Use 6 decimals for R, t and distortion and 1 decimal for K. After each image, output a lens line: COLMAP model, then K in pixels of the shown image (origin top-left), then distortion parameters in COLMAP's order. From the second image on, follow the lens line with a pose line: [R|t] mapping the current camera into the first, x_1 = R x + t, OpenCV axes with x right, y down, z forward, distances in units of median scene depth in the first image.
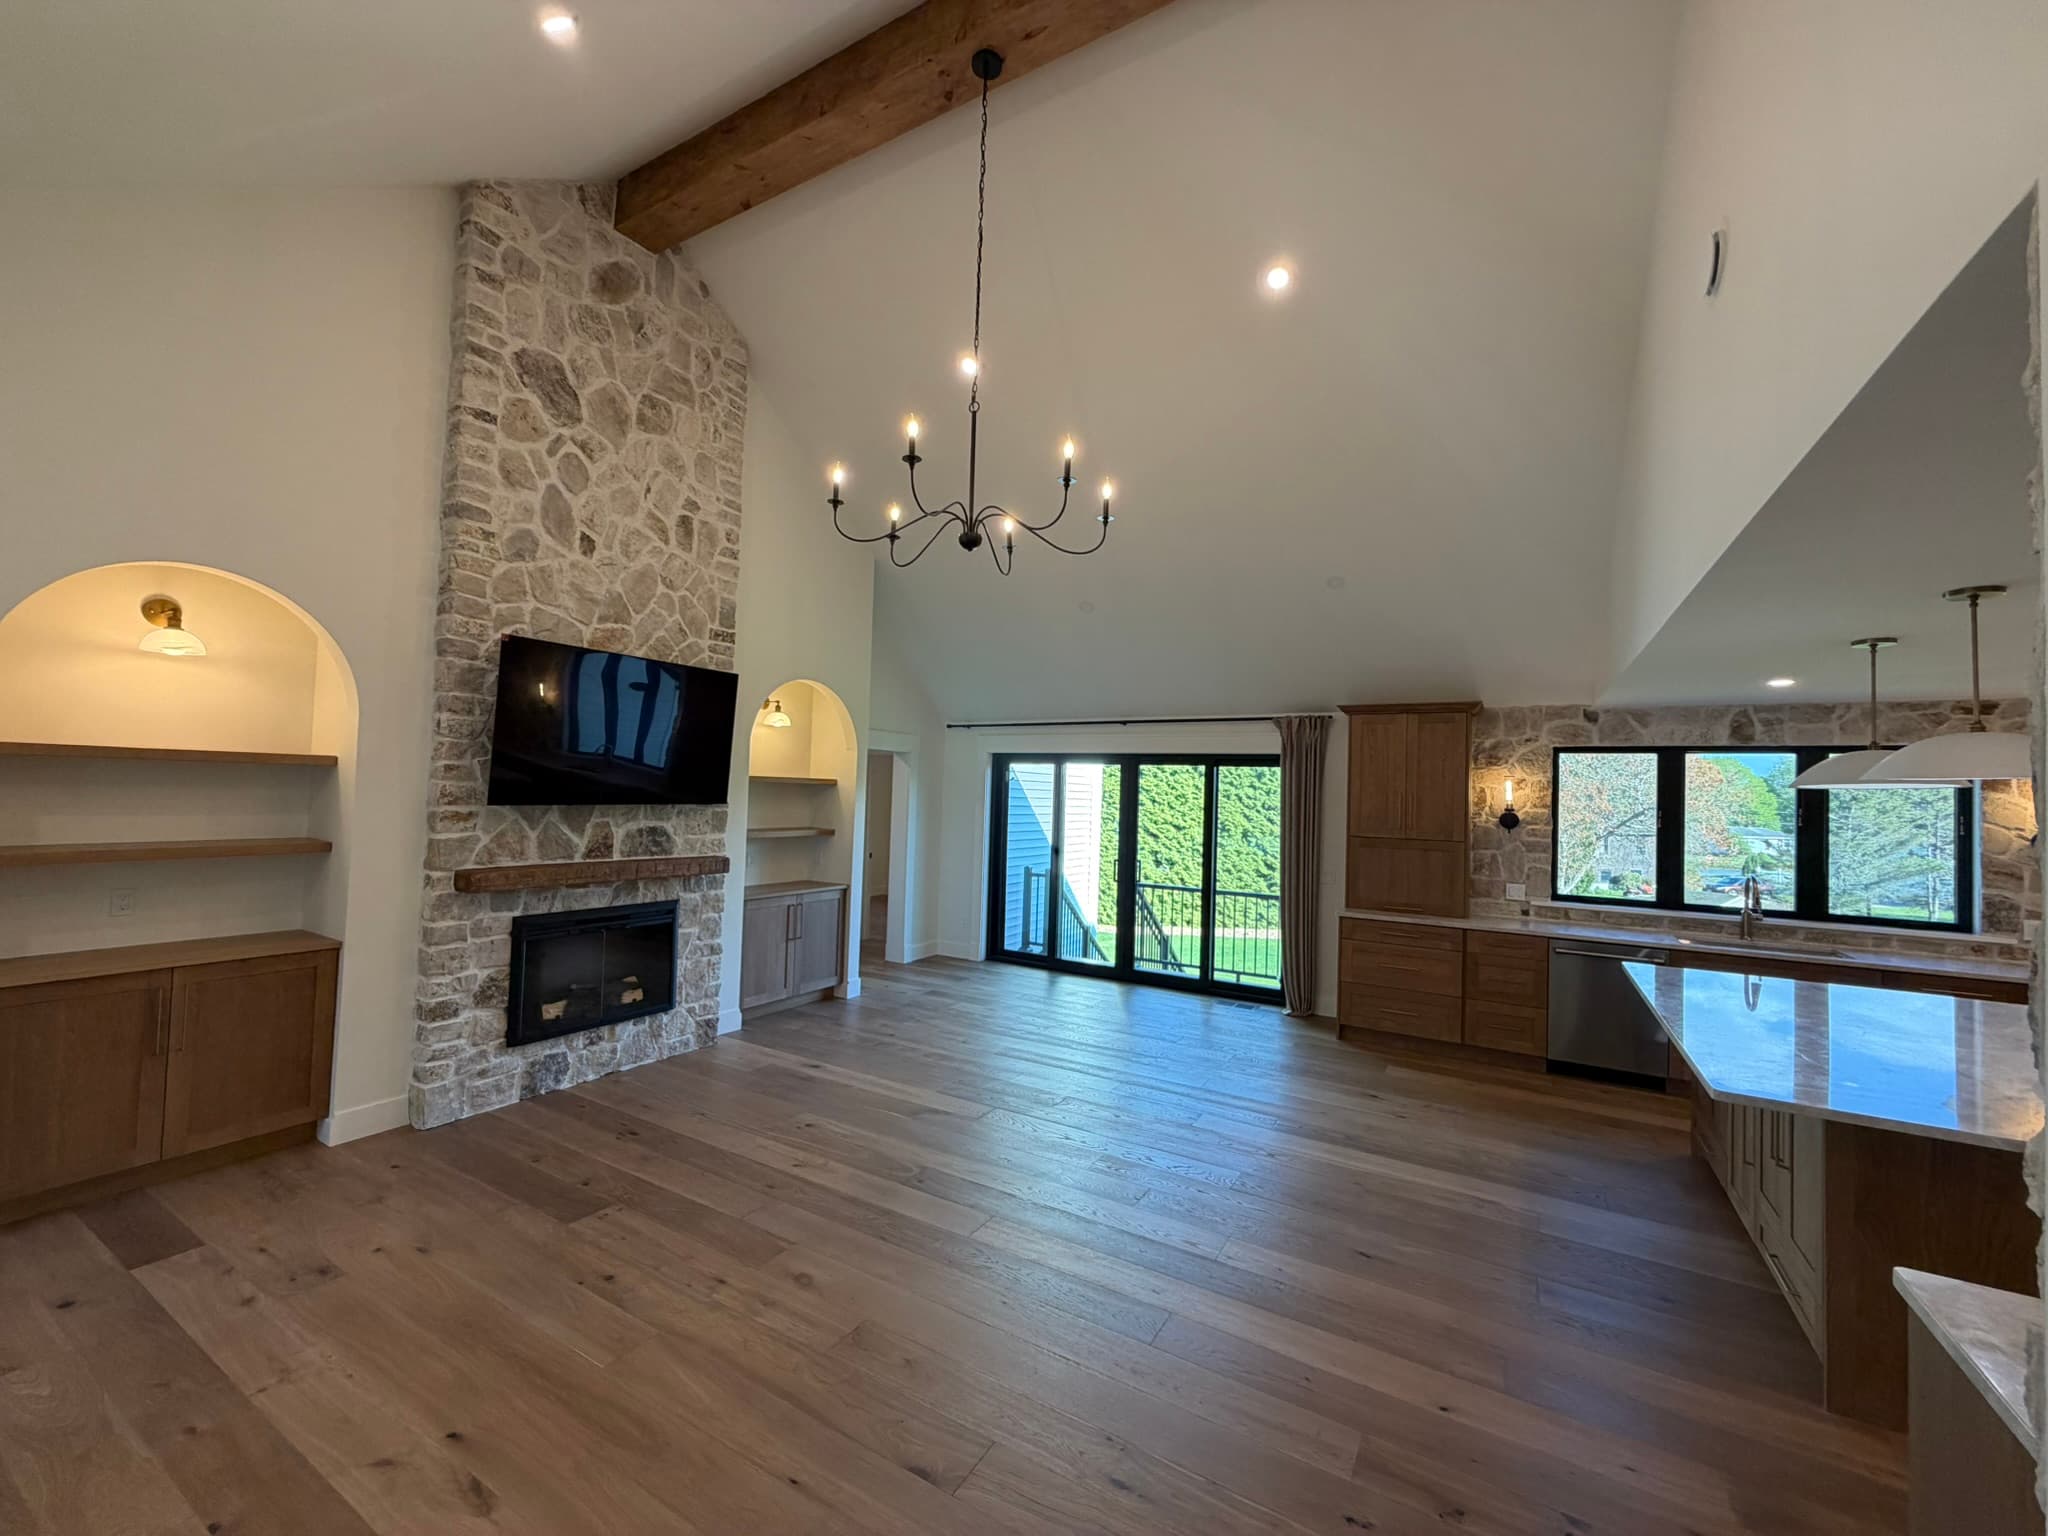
lens RADIAL K [[817.2, 0, 1018.3], [0, 817.2, 768.7], [0, 0, 1]] dist [-0.000277, 0.000420]
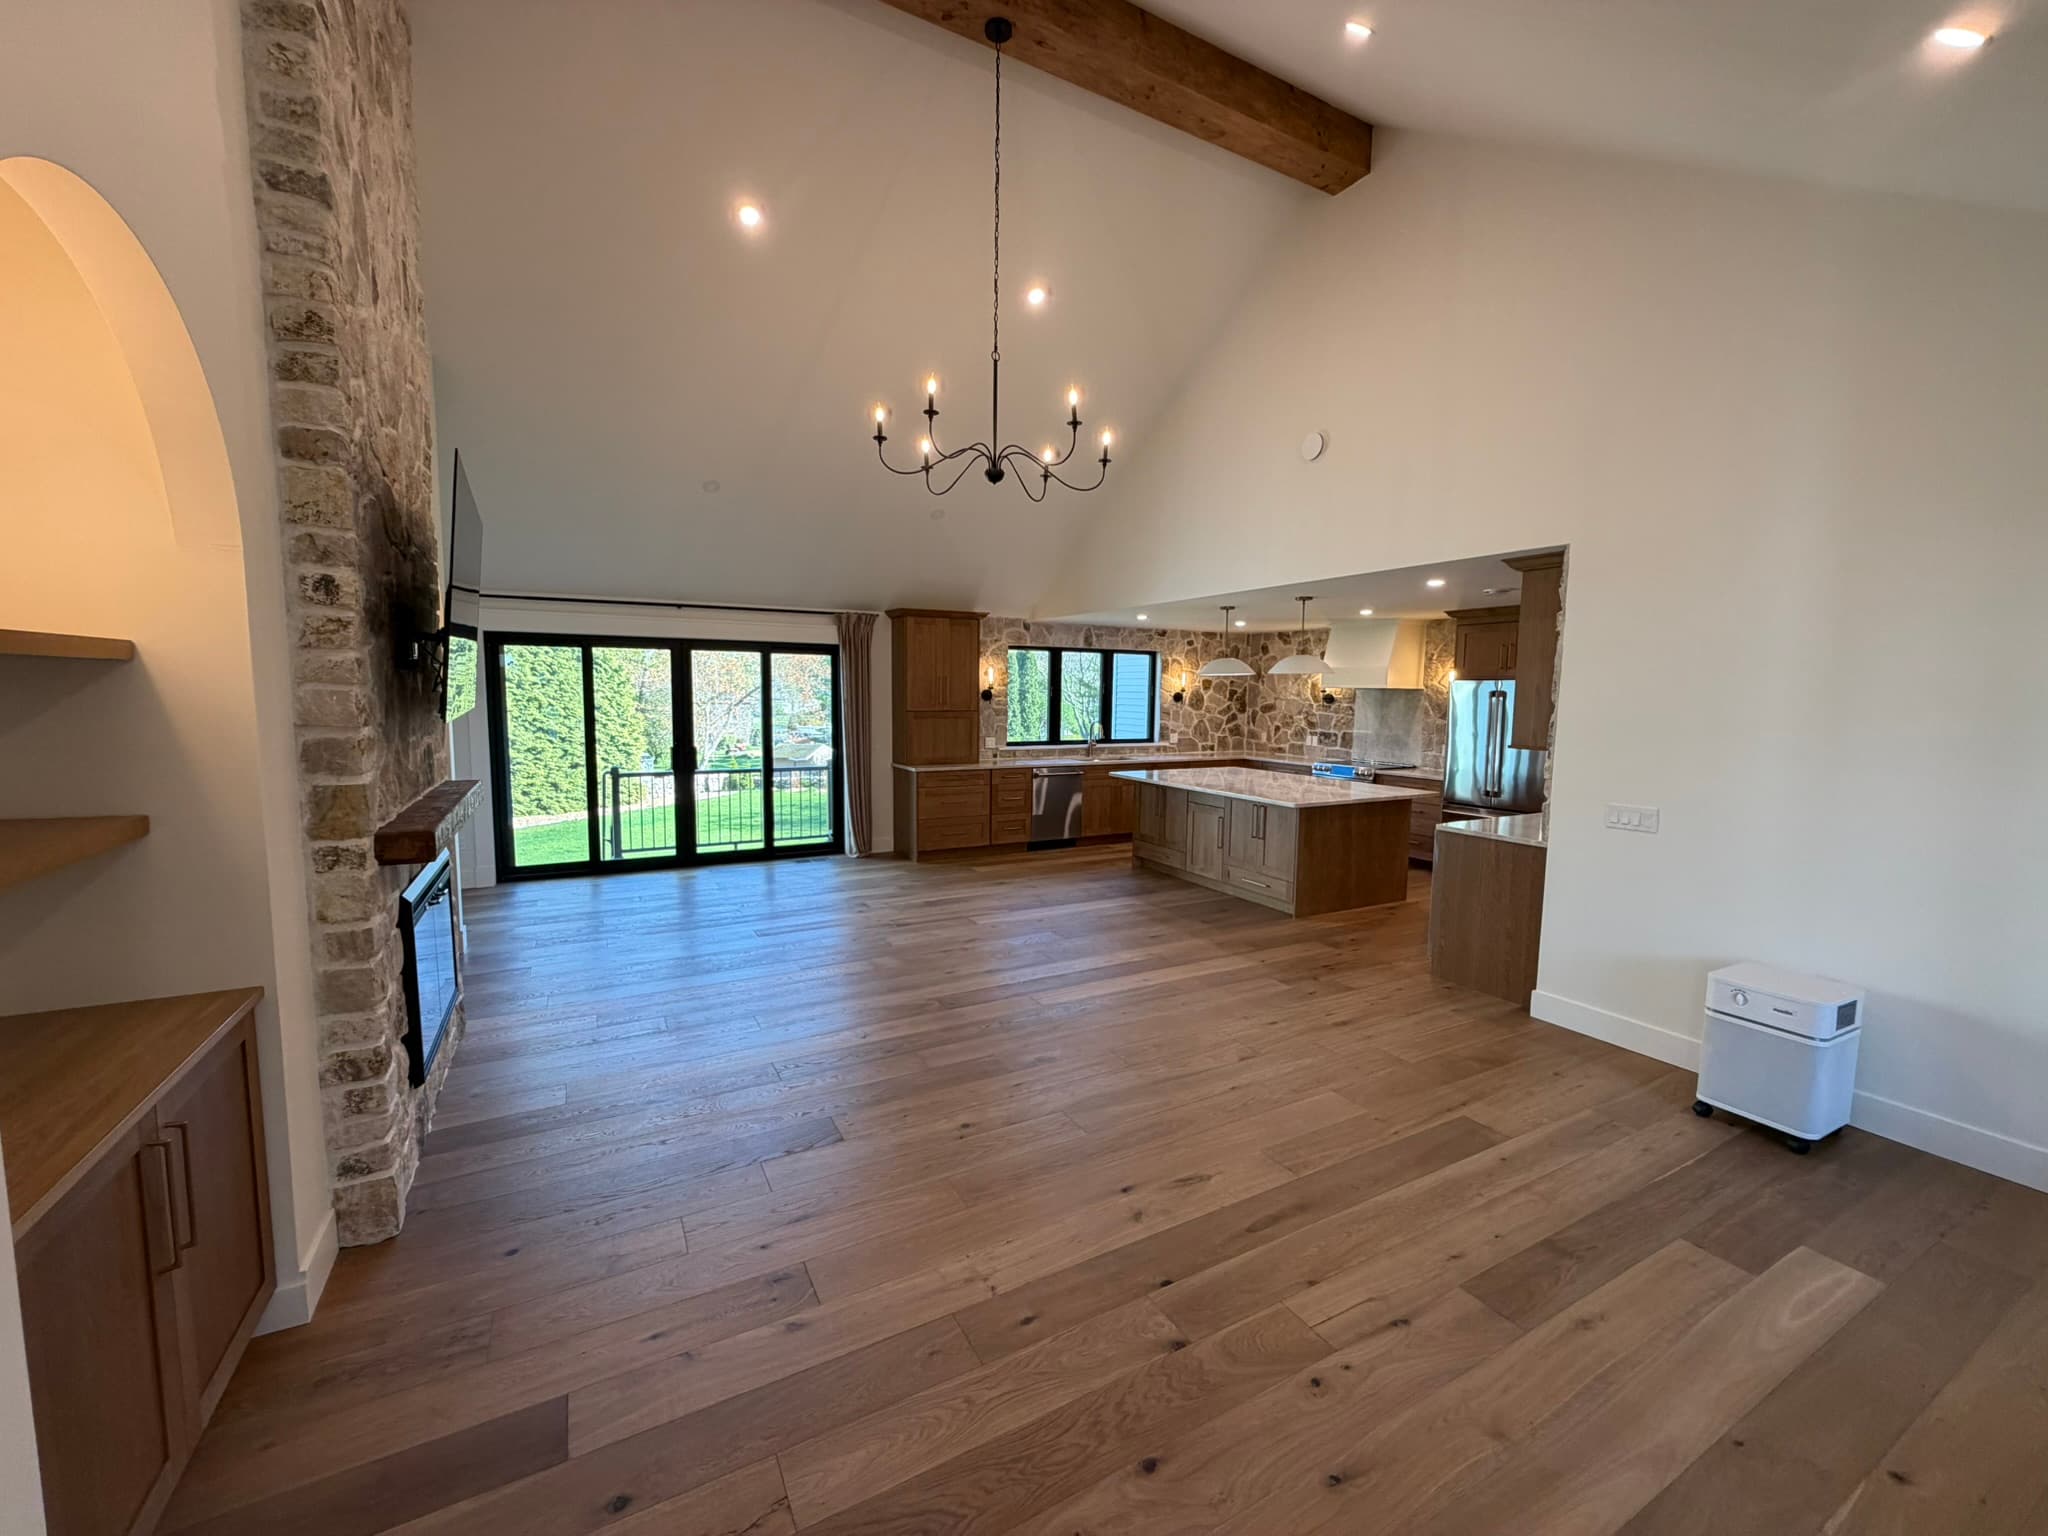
lens RADIAL K [[817.2, 0, 1017.6], [0, 817.2, 768.8], [0, 0, 1]] dist [-0.000277, 0.000420]
pose [[0.514693, -0.108829, 0.850440, -0.717435], [-0.021835, 0.989926, 0.139893, -0.014131], [-0.857097, -0.090571, 0.507131, 0.213151]]
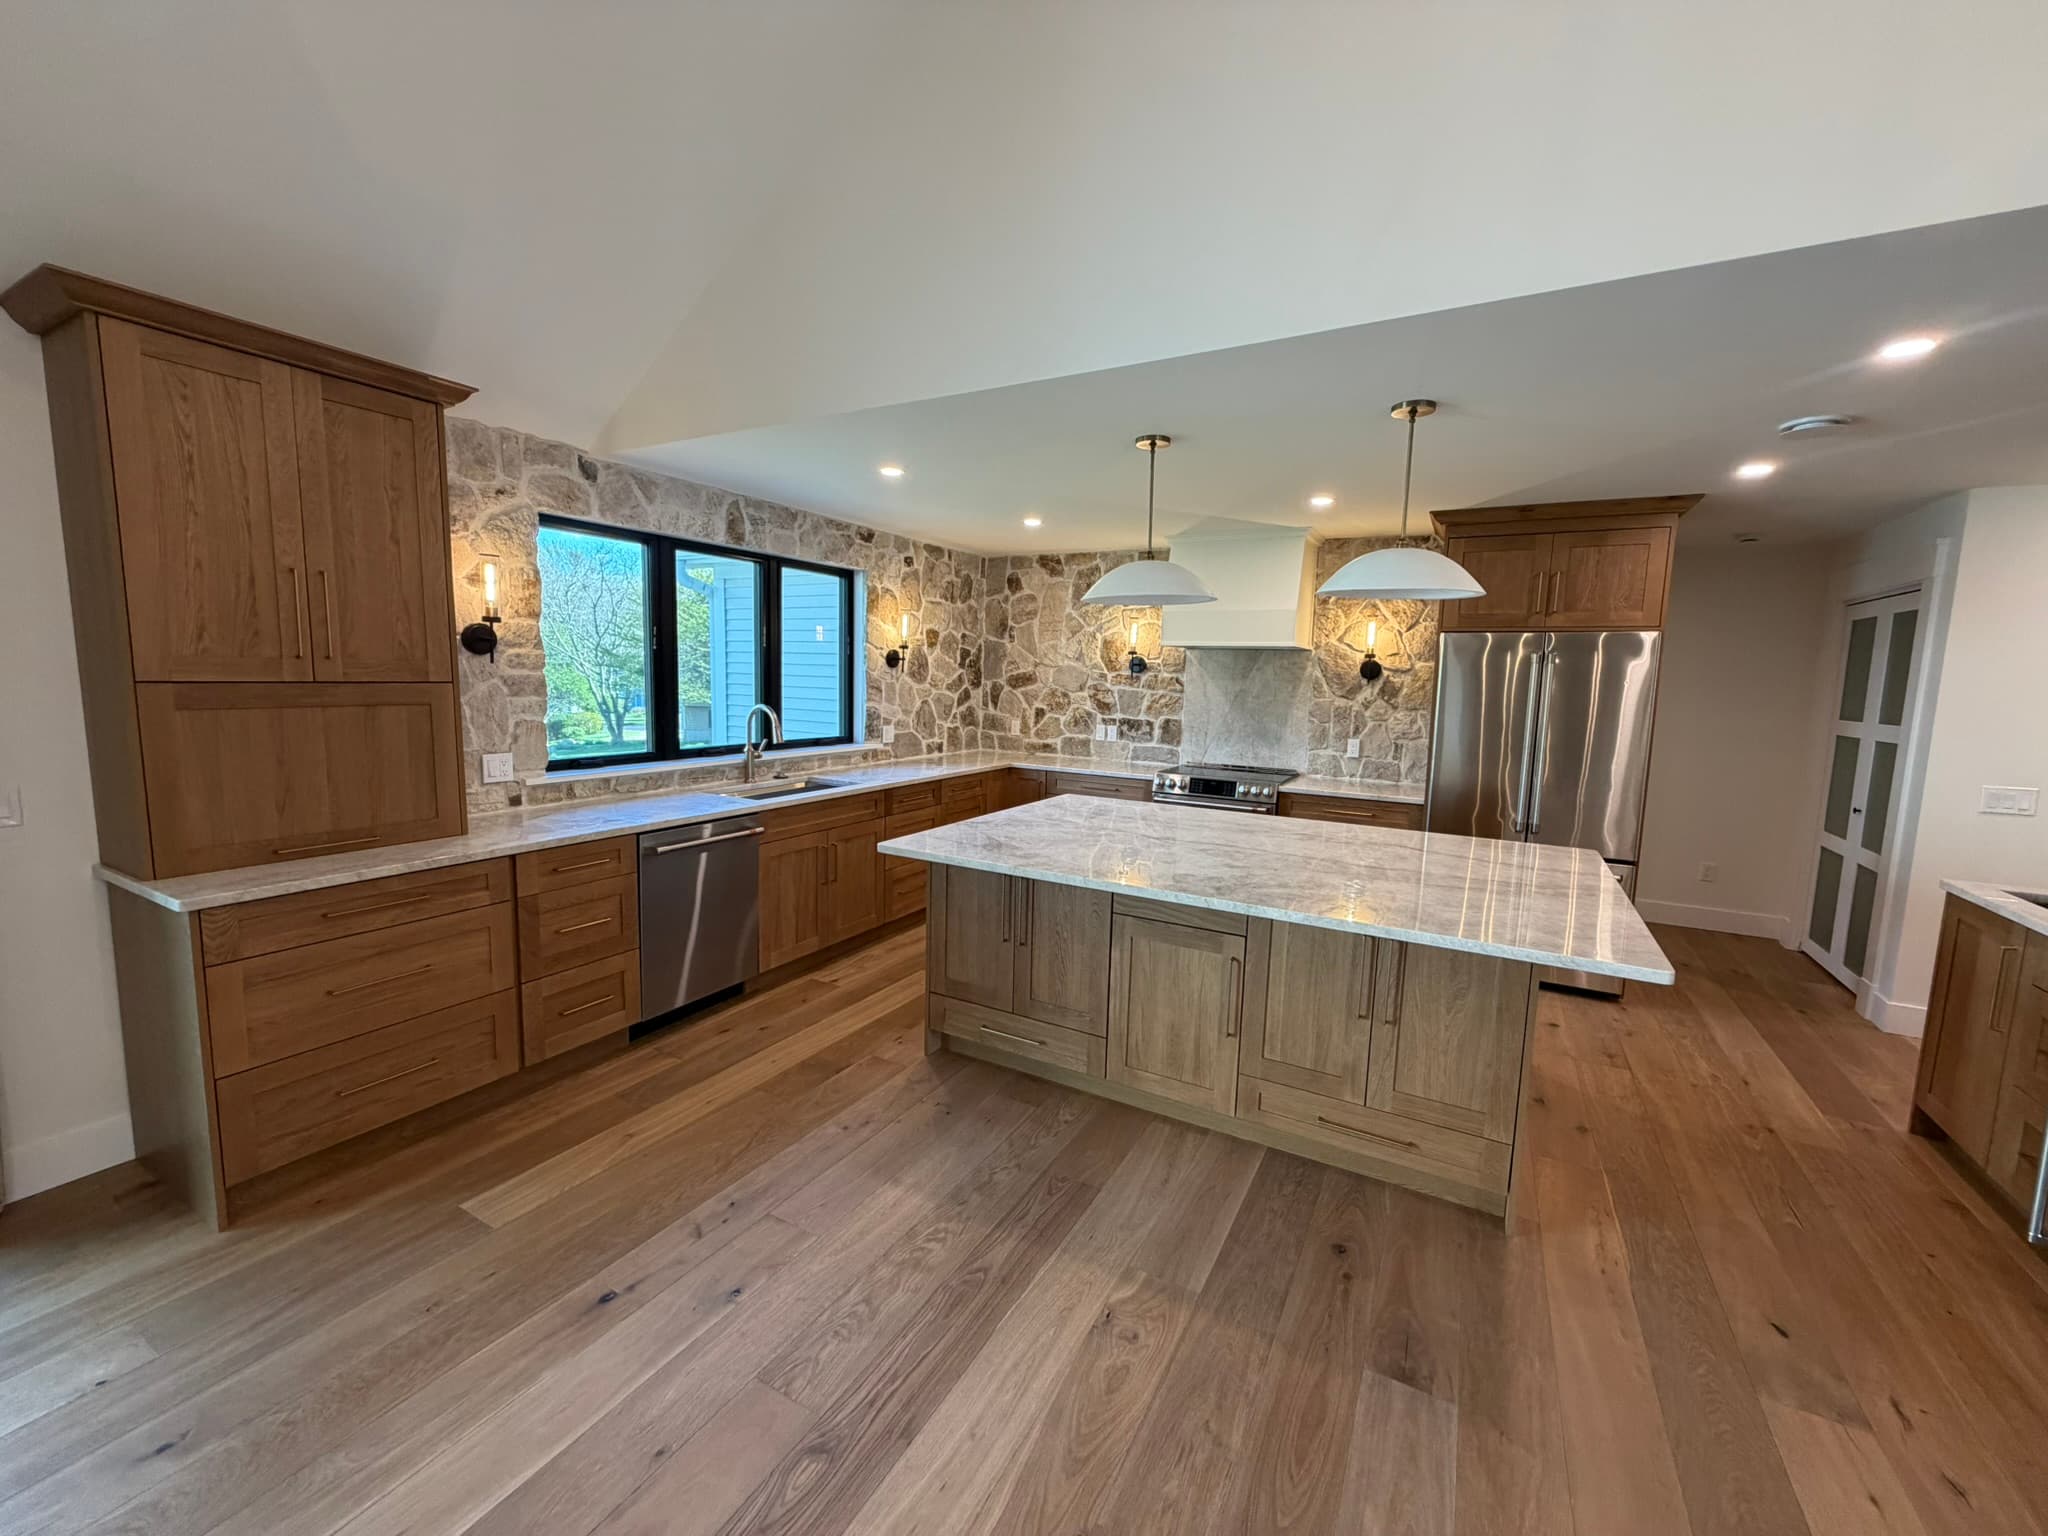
lens RADIAL K [[817.2, 0, 1017.8], [0, 817.2, 769.7], [0, 0, 1]] dist [-0.000277, 0.000420]
pose [[-0.020959, -0.151414, 0.988248, 0.050956], [-0.058682, 0.986947, 0.149970, 0.052022], [-0.998057, -0.054850, -0.029570, 0.732499]]
